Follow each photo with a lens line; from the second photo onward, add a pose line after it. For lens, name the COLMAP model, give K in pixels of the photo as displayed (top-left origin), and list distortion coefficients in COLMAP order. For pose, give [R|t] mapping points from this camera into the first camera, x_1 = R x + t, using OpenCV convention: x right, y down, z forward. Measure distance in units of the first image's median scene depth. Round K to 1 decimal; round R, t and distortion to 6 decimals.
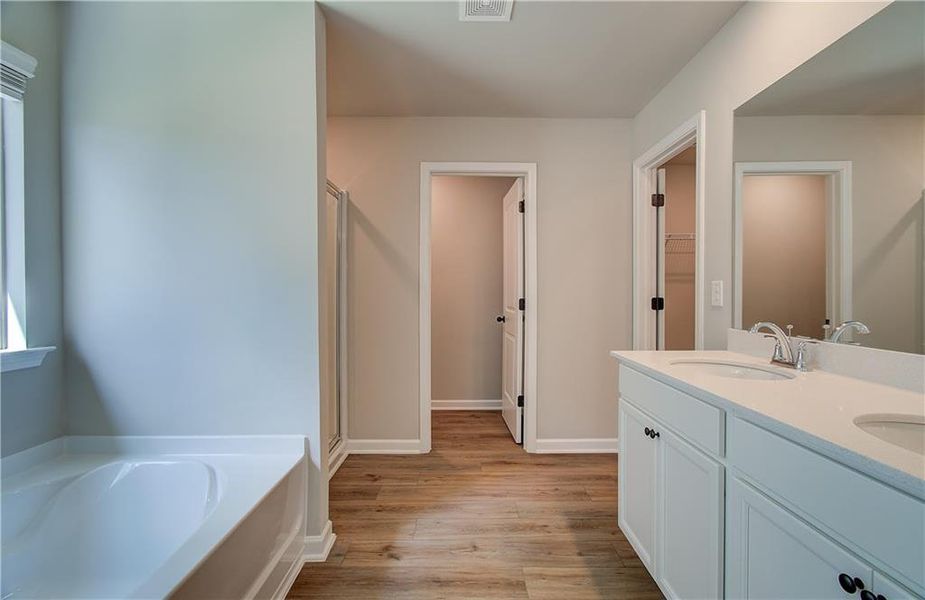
lens RADIAL K [[407.6, 0, 476.7], [0, 407.6, 300.0], [0, 0, 1]] dist [-0.004709, 0.008428]
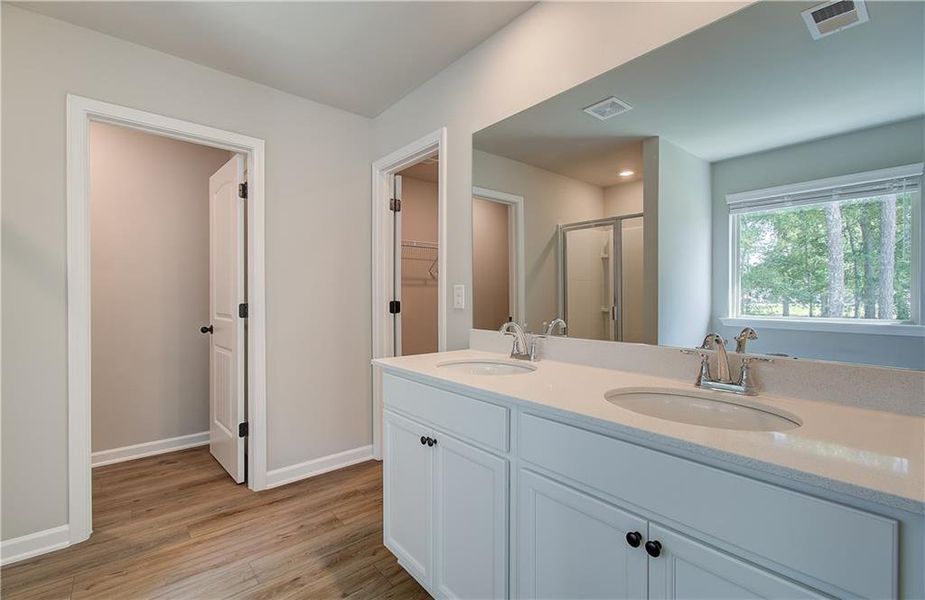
lens RADIAL K [[407.6, 0, 476.7], [0, 407.6, 300.0], [0, 0, 1]] dist [-0.004709, 0.008428]
pose [[0.774157, -0.006741, 0.632957, -0.051312], [0.010965, 0.999936, -0.002761, -0.003304], [-0.632898, 0.009078, 0.774182, 0.091723]]
